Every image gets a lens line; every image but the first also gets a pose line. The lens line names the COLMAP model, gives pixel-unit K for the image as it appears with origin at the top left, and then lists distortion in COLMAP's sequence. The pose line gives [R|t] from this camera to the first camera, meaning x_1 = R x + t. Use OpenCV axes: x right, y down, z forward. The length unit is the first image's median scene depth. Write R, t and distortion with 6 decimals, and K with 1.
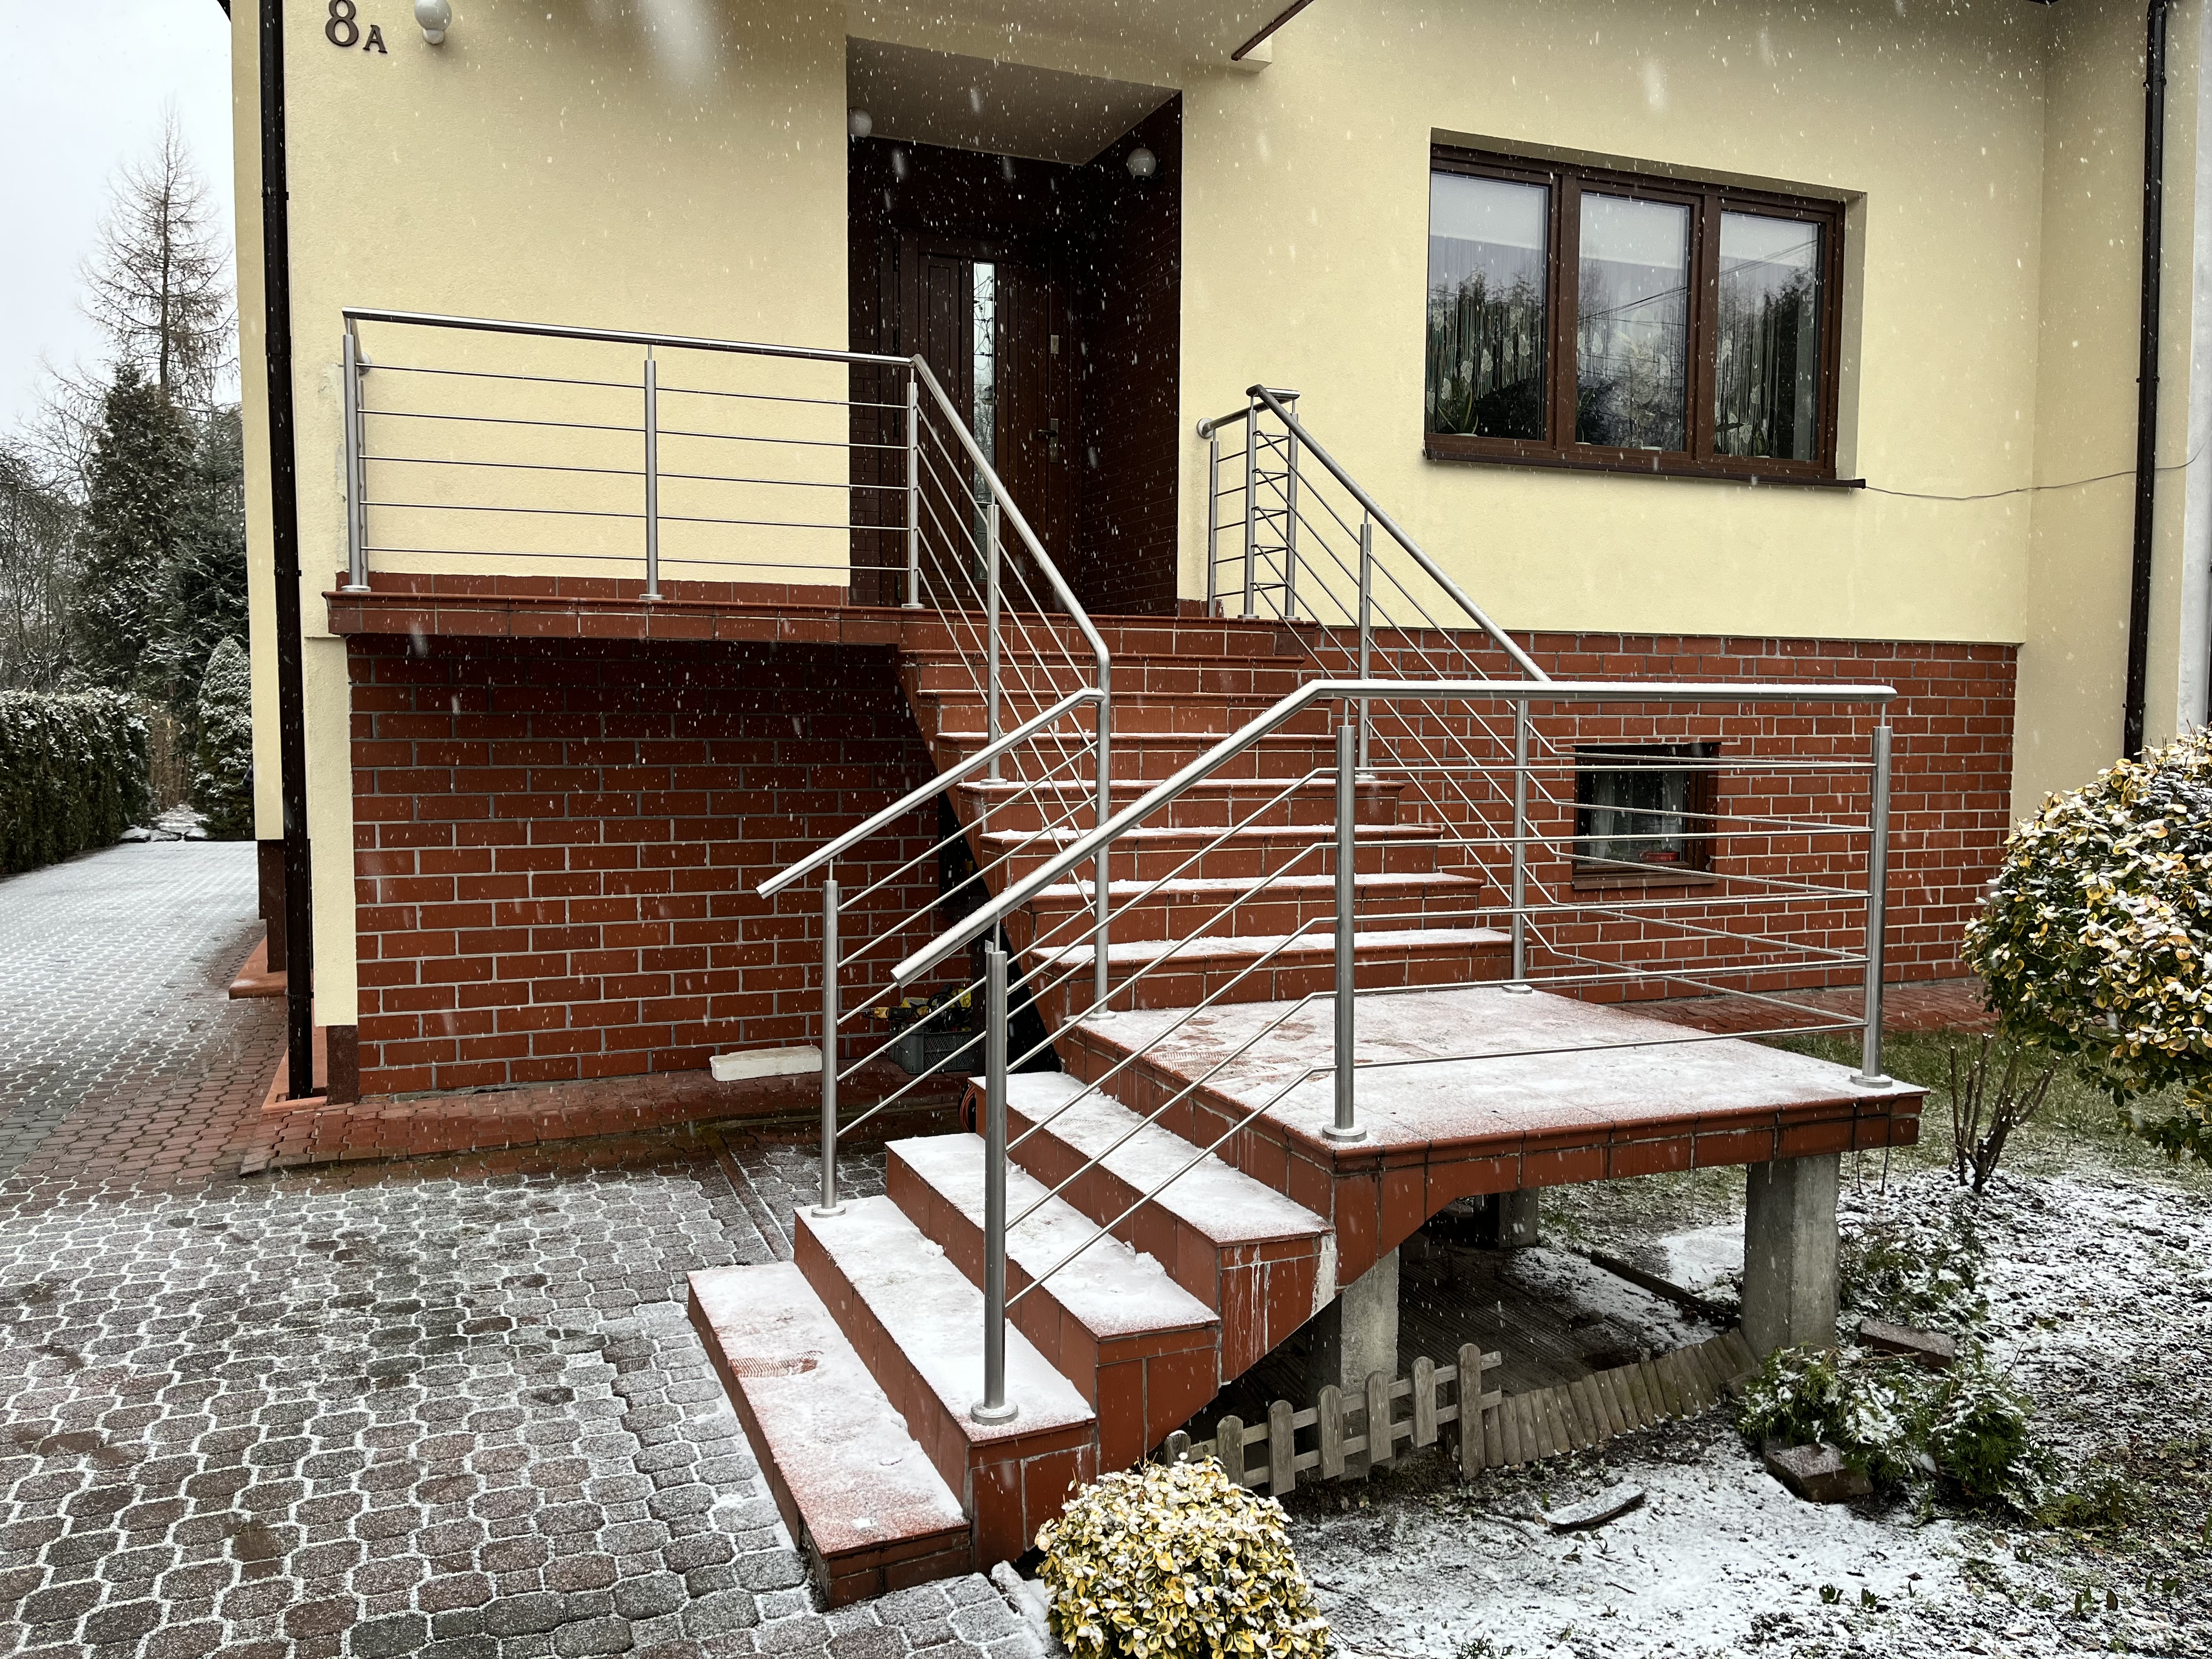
lens RADIAL K [[1659.9, 0, 1106.0], [0, 1659.9, 829.5], [0, 0, 1]] dist [0.095642, -0.127340]
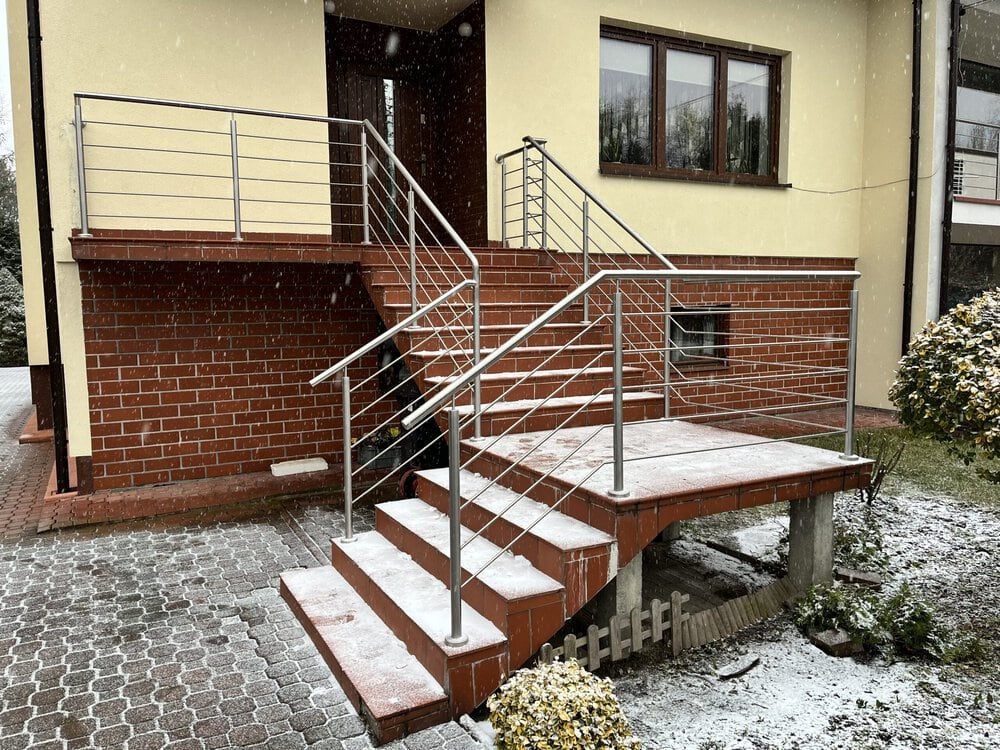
lens RADIAL K [[754.4, 0, 500.0], [0, 754.4, 375.0], [0, 0, 1]] dist [0.101663, -0.139283]
pose [[0.995448, -0.025990, 0.091693, -0.074186], [0.023141, 0.999220, 0.032006, 0.003916], [-0.092453, -0.029739, 0.995273, 0.084167]]
